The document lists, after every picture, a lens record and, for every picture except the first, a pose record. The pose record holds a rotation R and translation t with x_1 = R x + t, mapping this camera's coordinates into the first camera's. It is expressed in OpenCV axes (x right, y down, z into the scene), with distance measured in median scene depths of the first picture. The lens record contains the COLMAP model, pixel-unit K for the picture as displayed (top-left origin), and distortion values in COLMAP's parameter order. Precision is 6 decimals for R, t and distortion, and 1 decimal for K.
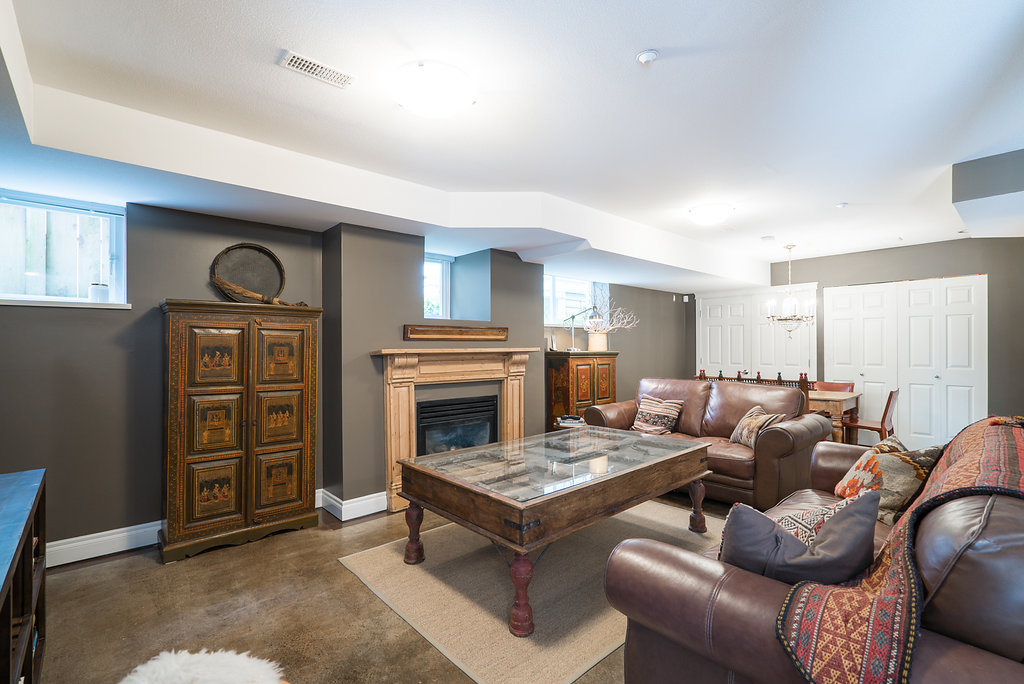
lens RADIAL K [[465.1, 0, 508.8], [0, 465.1, 345.6], [0, 0, 1]] dist [-0.006896, 0.002076]
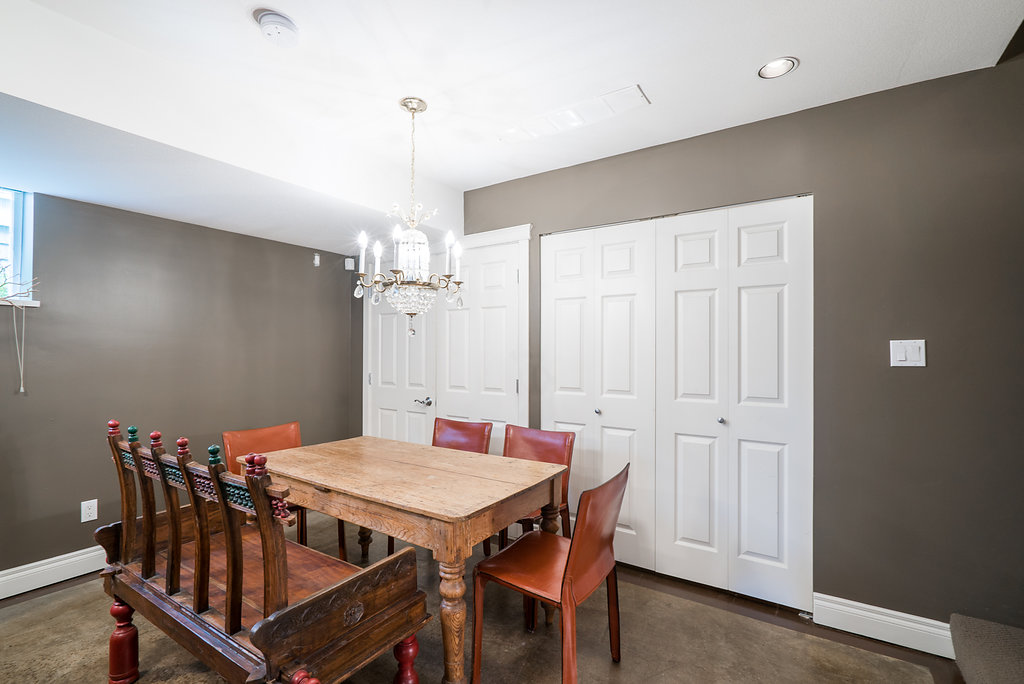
lens RADIAL K [[465.1, 0, 511.6], [0, 465.1, 347.6], [0, 0, 1]] dist [-0.006896, 0.002076]
pose [[0.965745, 0.008819, 0.259345, 0.606456], [-0.006819, 0.999940, -0.008610, -0.000317], [-0.259405, 0.006547, 0.965746, 0.611679]]
